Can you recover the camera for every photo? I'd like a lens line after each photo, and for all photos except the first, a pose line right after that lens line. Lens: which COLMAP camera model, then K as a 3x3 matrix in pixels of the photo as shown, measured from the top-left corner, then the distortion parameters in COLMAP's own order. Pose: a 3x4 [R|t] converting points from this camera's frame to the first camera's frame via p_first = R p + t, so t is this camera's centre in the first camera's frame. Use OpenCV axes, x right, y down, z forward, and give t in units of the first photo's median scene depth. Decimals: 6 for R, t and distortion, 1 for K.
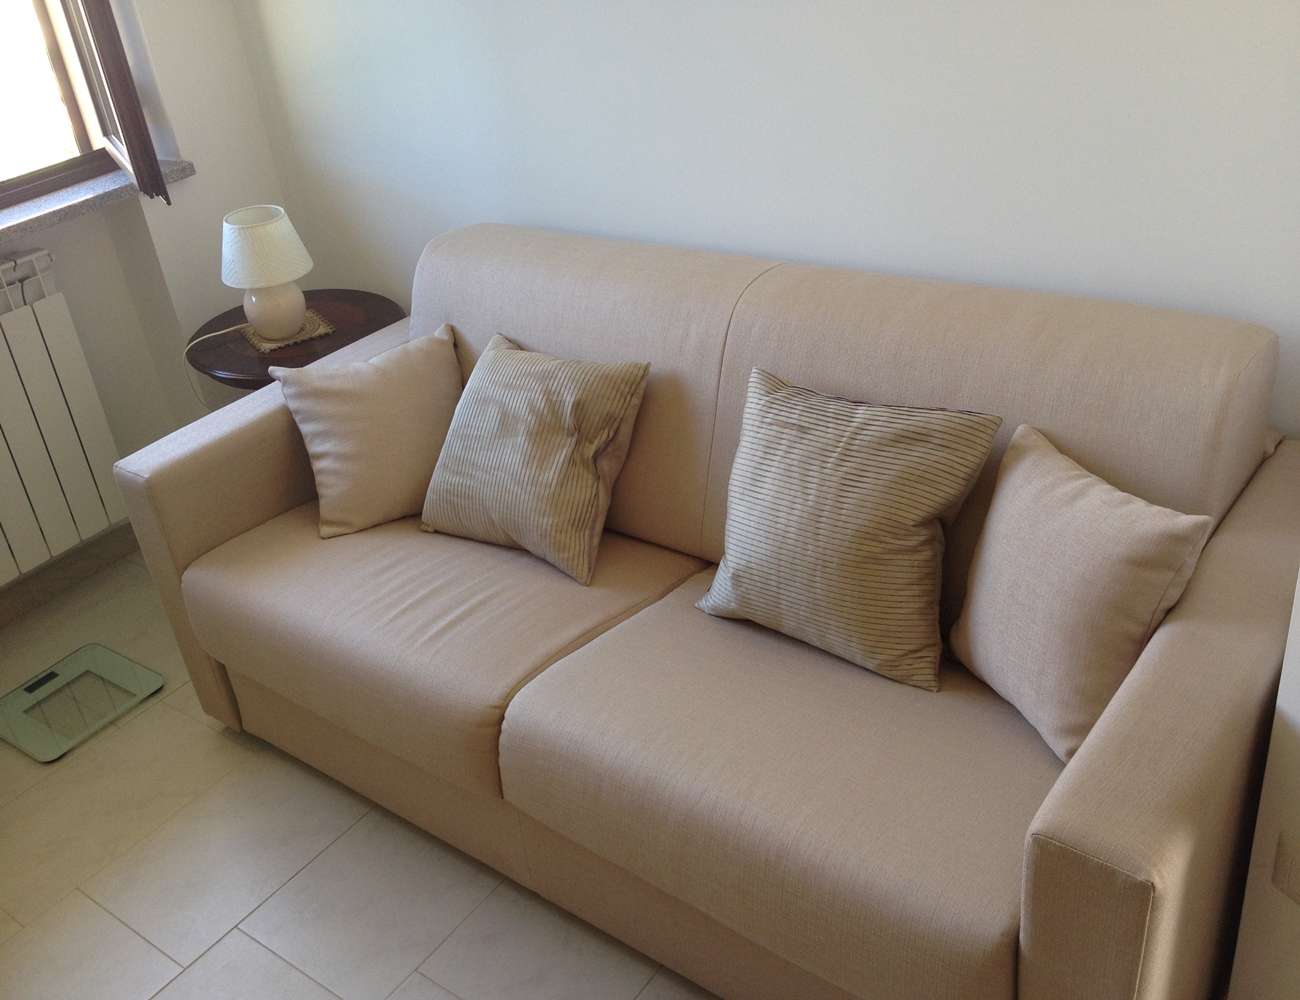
lens RADIAL K [[1220.5, 0, 649.5], [0, 1220.5, 496.1], [0, 0, 1]] dist [0.112608, -0.258314]
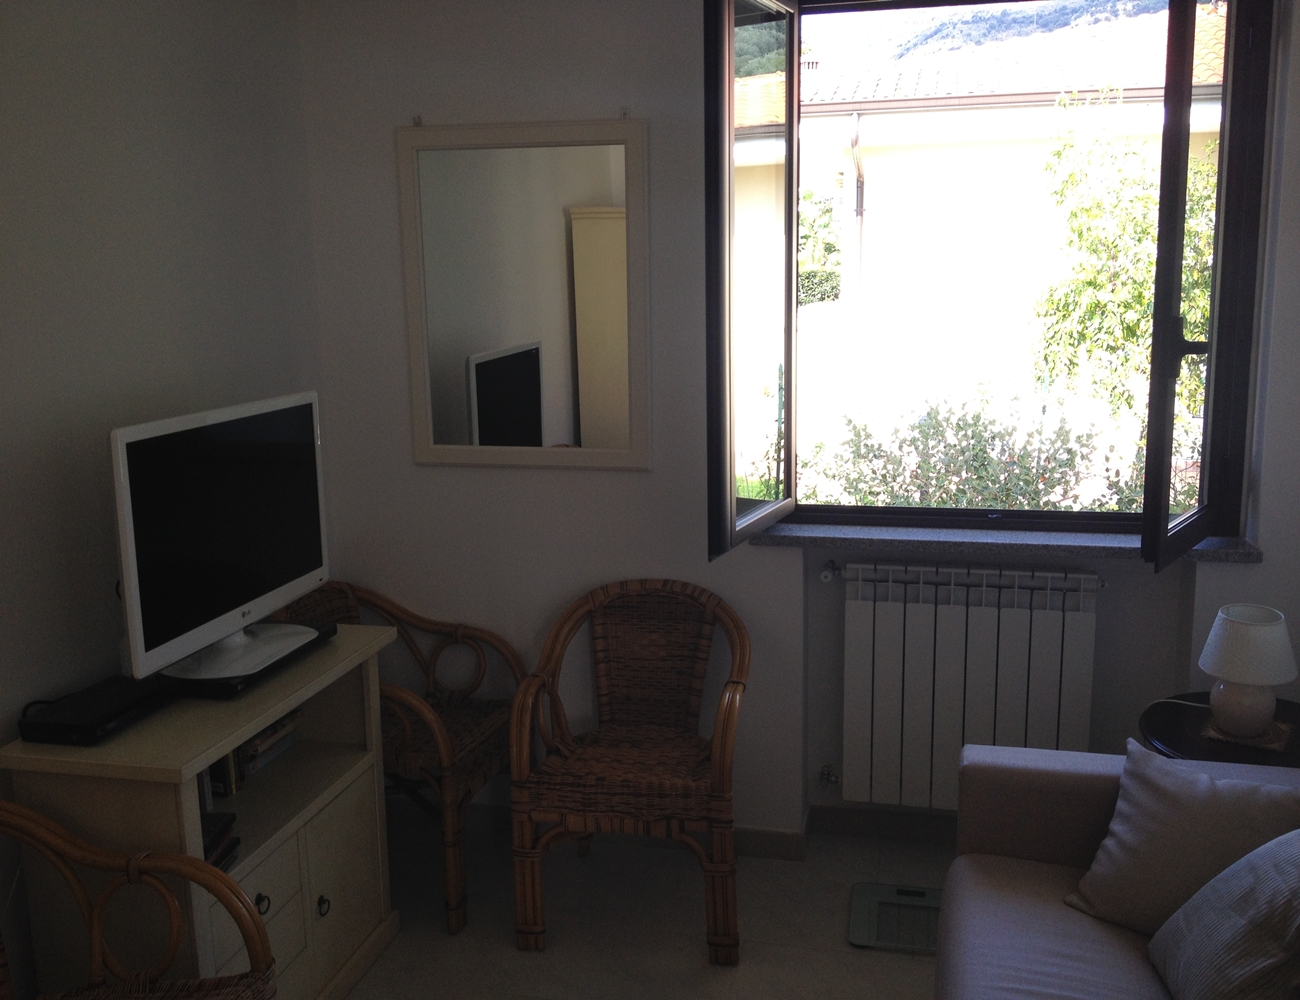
lens RADIAL K [[1220.5, 0, 649.5], [0, 1220.5, 496.1], [0, 0, 1]] dist [0.112608, -0.258314]
pose [[0.384504, 0.276378, -0.880779, 0.397003], [-0.489197, 0.870143, 0.059482, -0.146921], [0.782843, 0.408003, 0.469777, 0.114723]]
